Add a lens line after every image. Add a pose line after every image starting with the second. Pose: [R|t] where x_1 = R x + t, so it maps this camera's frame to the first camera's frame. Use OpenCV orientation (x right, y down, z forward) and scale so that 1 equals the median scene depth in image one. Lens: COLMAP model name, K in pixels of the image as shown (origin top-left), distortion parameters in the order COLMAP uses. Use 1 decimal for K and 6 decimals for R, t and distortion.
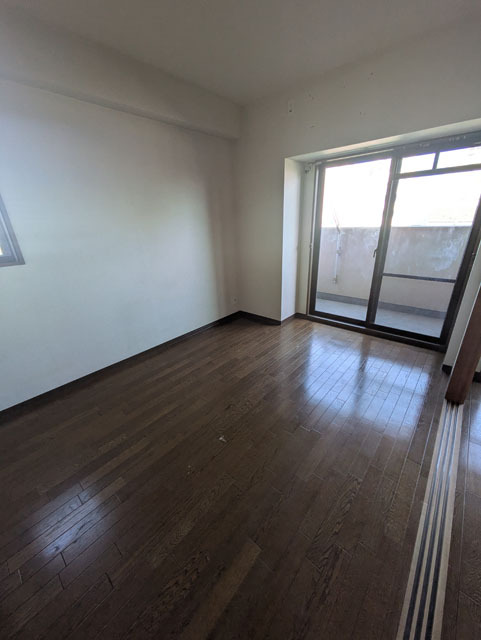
lens RADIAL K [[252.9, 0, 240.5], [0, 252.9, 320.0], [0, 0, 1]] dist [0.001403, 0.000182]
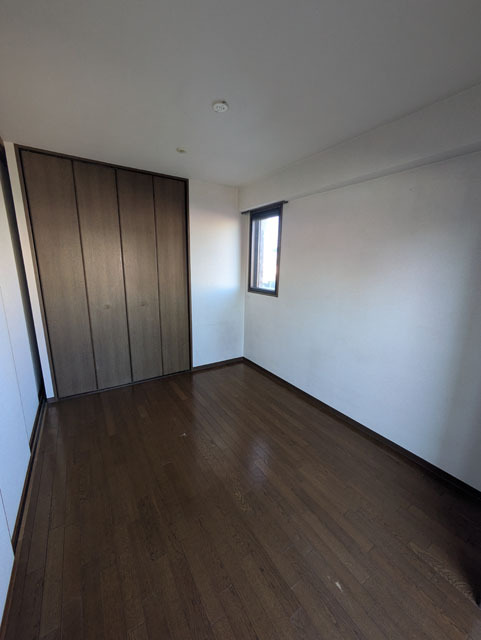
lens RADIAL K [[252.9, 0, 240.5], [0, 252.9, 320.0], [0, 0, 1]] dist [0.001403, 0.000182]
pose [[-0.271540, 0.244251, -0.930918, 0.582077], [-0.370436, 0.866217, 0.335328, -0.382663], [0.888281, 0.435900, -0.144733, 0.732508]]
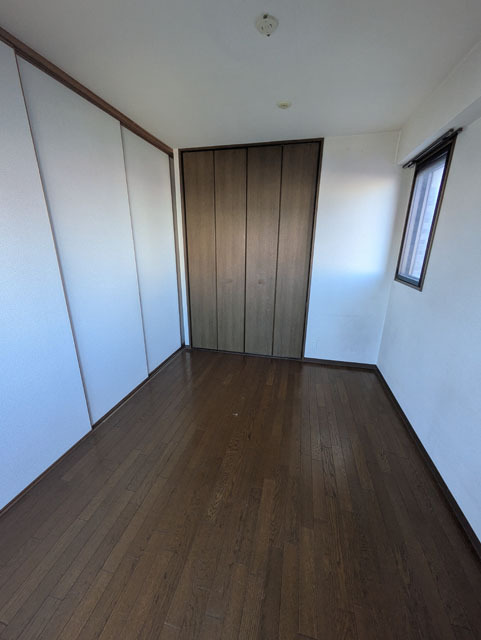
lens RADIAL K [[252.9, 0, 240.5], [0, 252.9, 320.0], [0, 0, 1]] dist [0.001403, 0.000182]
pose [[-0.880073, 0.171241, -0.442885, 0.255184], [-0.153659, 0.779817, 0.606856, -0.455662], [0.449288, 0.602131, -0.659983, 0.977035]]
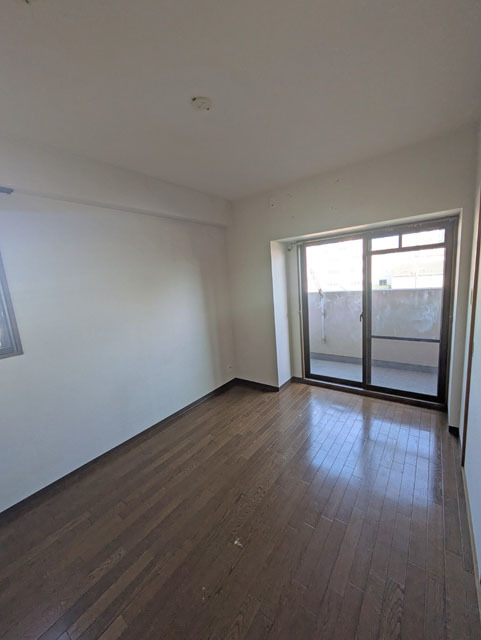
lens RADIAL K [[252.9, 0, 240.5], [0, 252.9, 320.0], [0, 0, 1]] dist [0.001403, 0.000182]
pose [[0.996565, -0.052041, 0.064420, -0.047512], [0.065065, 0.973254, -0.220324, -0.052446], [-0.051231, 0.223759, 0.973297, -0.015050]]
